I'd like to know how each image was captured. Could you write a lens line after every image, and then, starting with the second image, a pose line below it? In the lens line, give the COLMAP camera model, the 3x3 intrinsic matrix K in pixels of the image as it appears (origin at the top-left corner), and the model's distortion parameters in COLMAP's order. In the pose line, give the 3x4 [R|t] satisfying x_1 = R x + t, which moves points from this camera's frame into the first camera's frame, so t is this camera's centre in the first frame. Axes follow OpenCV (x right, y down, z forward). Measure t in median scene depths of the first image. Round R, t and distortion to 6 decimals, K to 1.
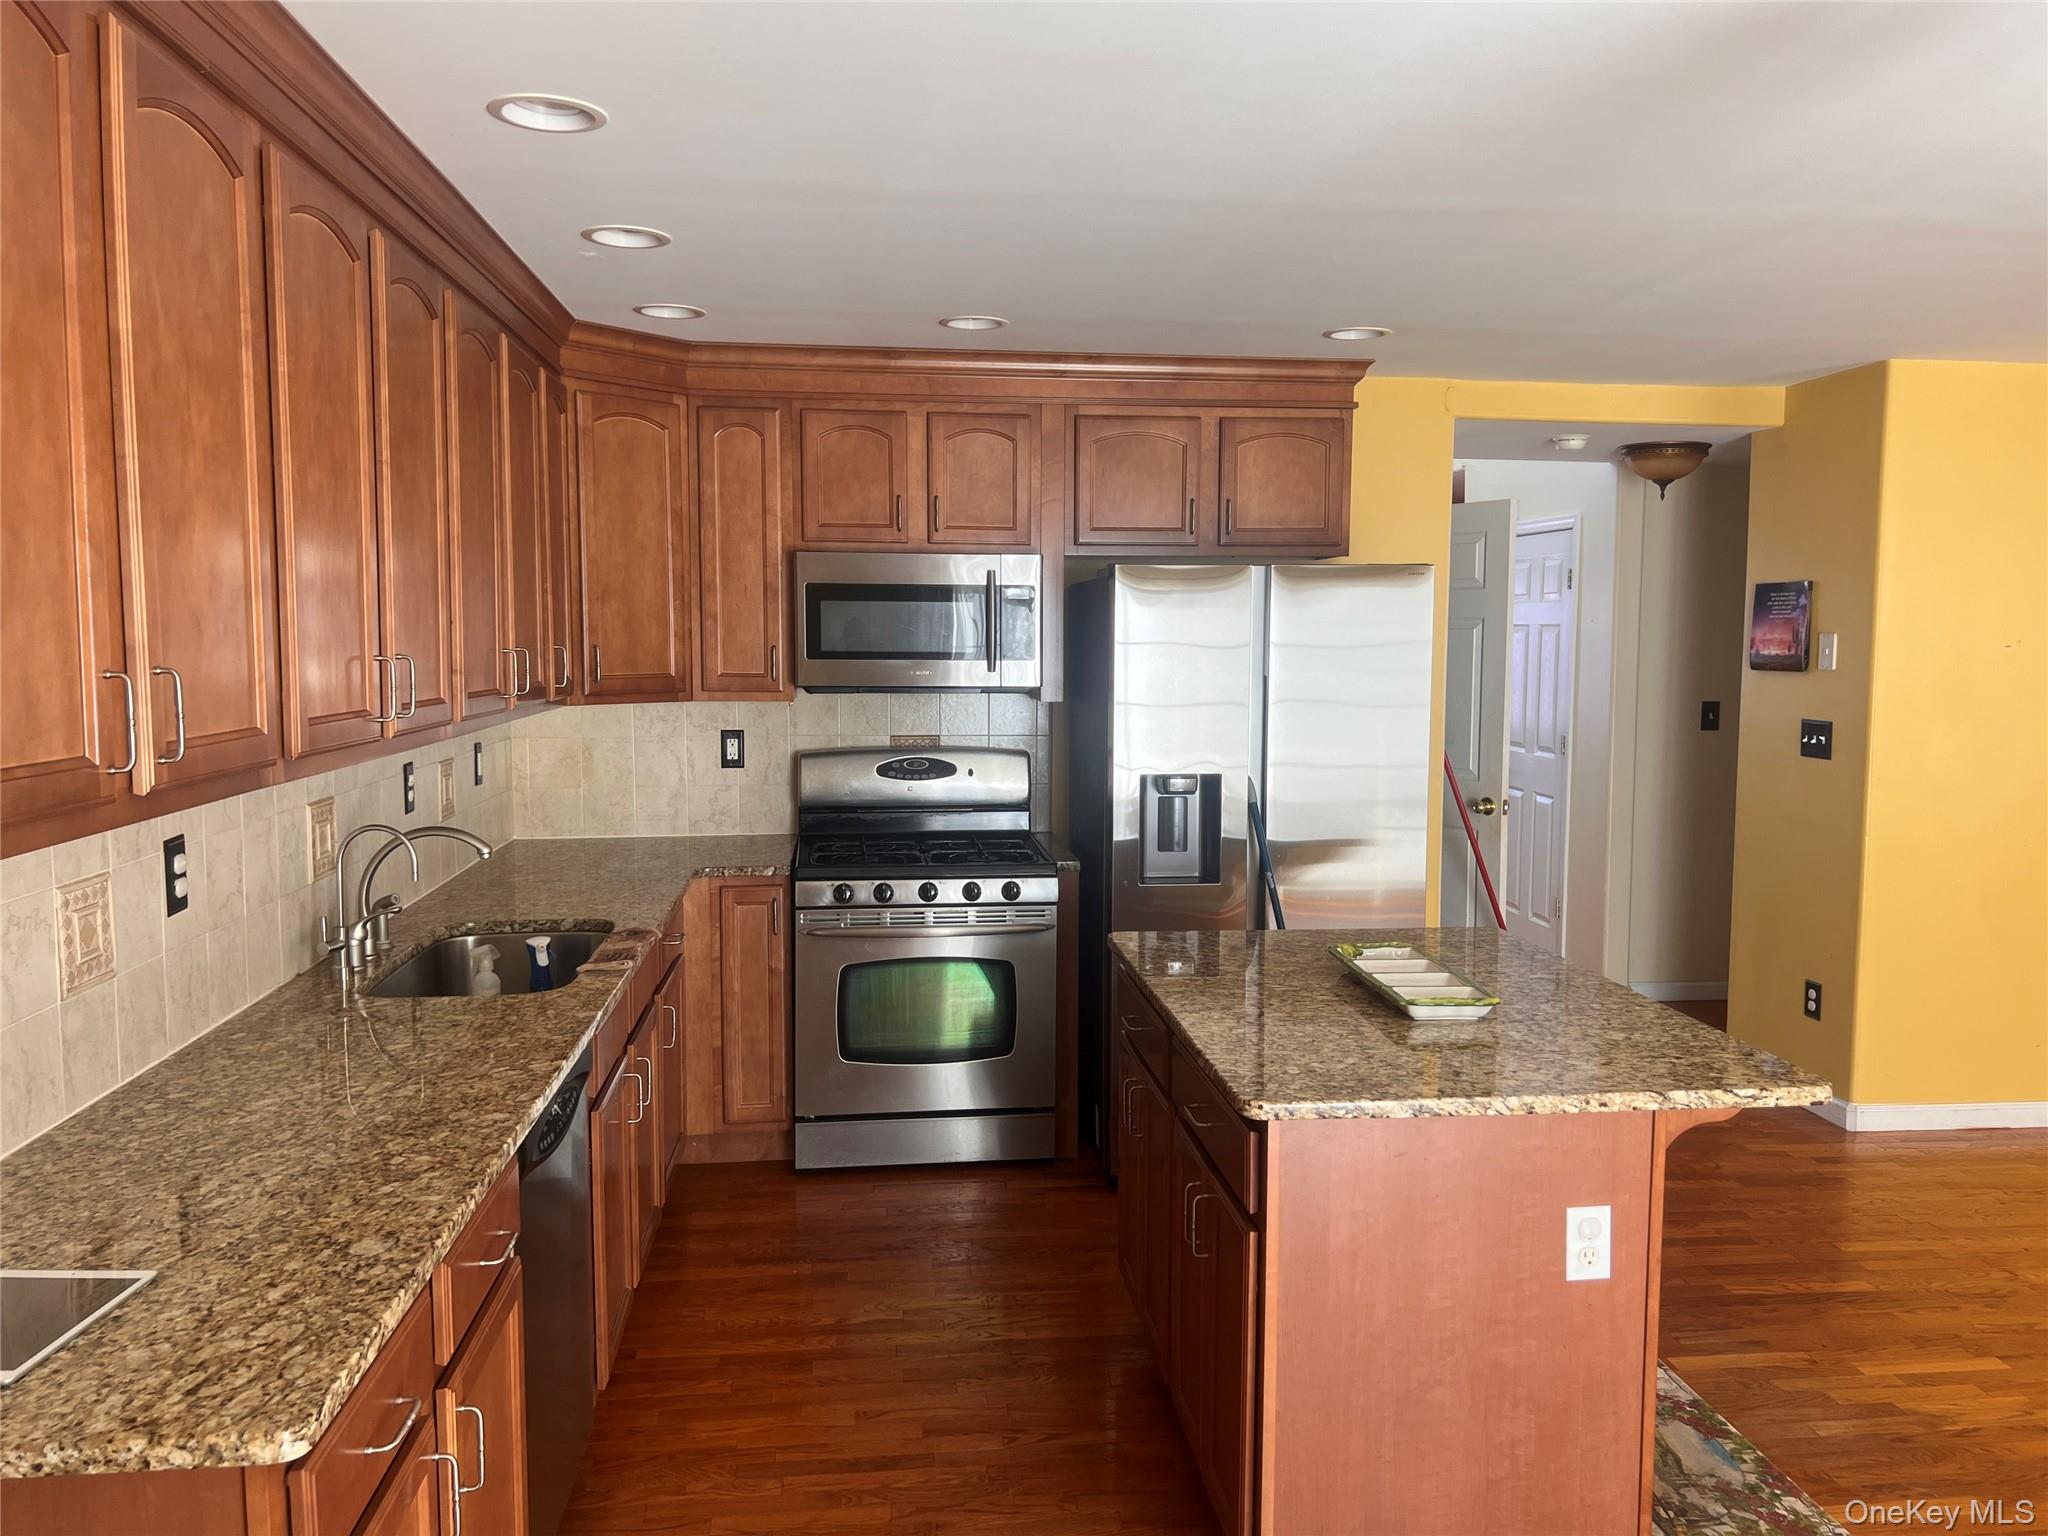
lens RADIAL K [[1553.0, 0, 1025.3], [0, 1553.0, 768.8], [0, 0, 1]] dist [0.053046, -0.049520]
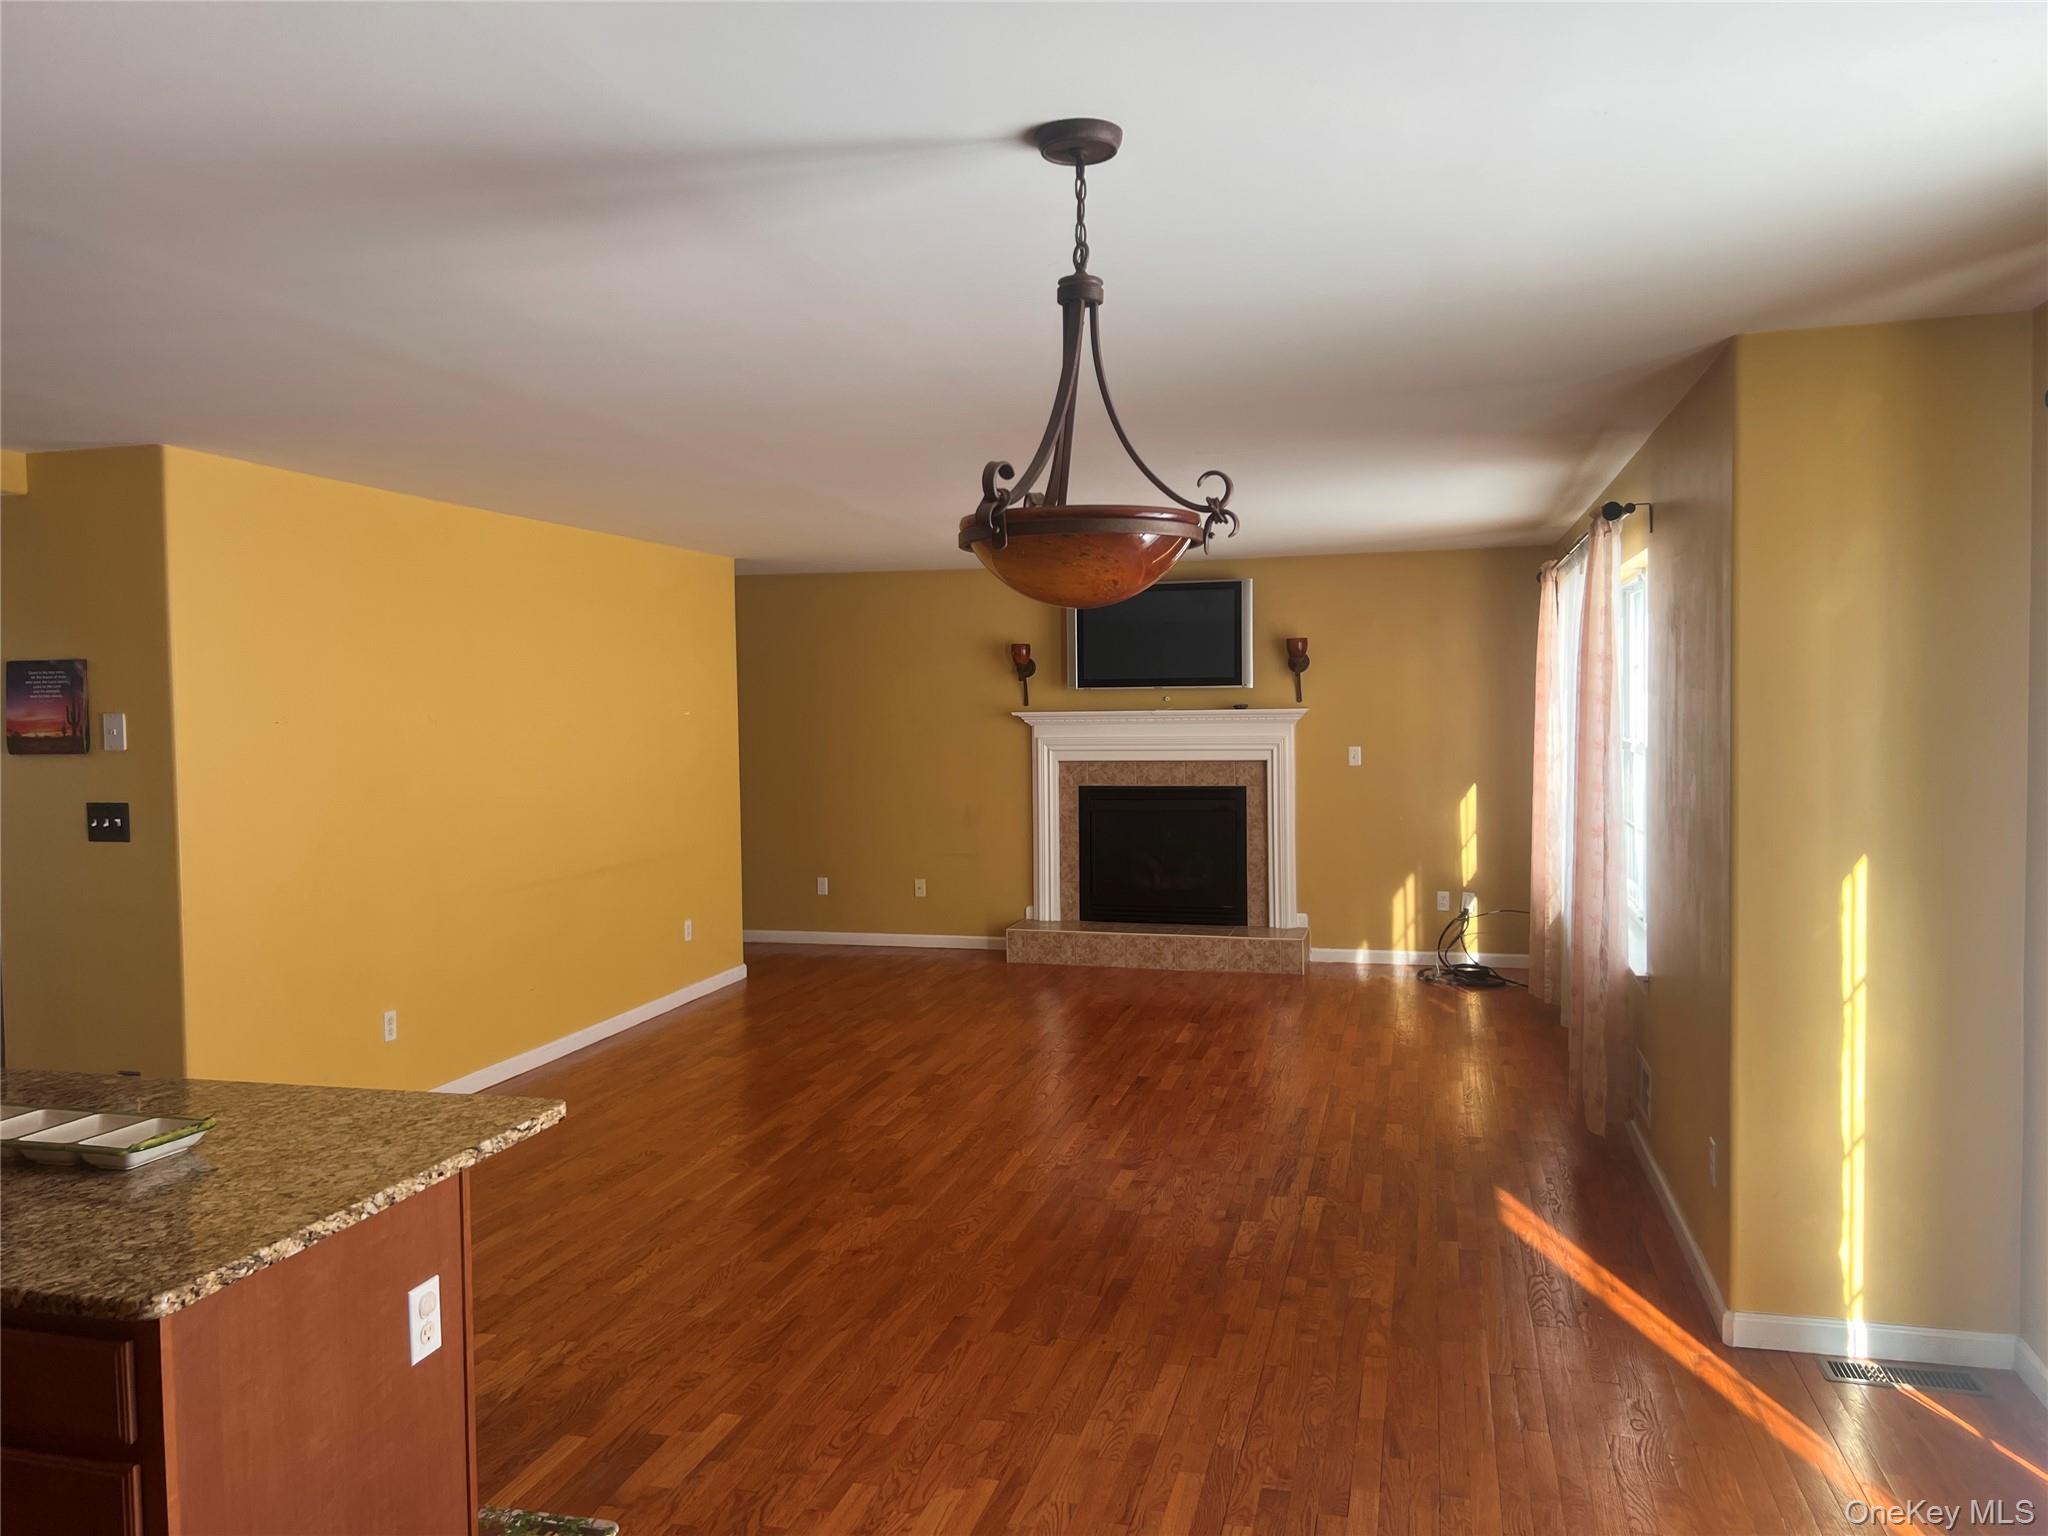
lens RADIAL K [[1553.0, 0, 1023.9], [0, 1553.0, 778.4], [0, 0, 1]] dist [0.053046, -0.049520]
pose [[0.357221, -0.058282, 0.932200, -0.285087], [0.100705, 0.994636, 0.023595, -0.016995], [-0.928575, 0.085449, 0.361174, 0.177433]]
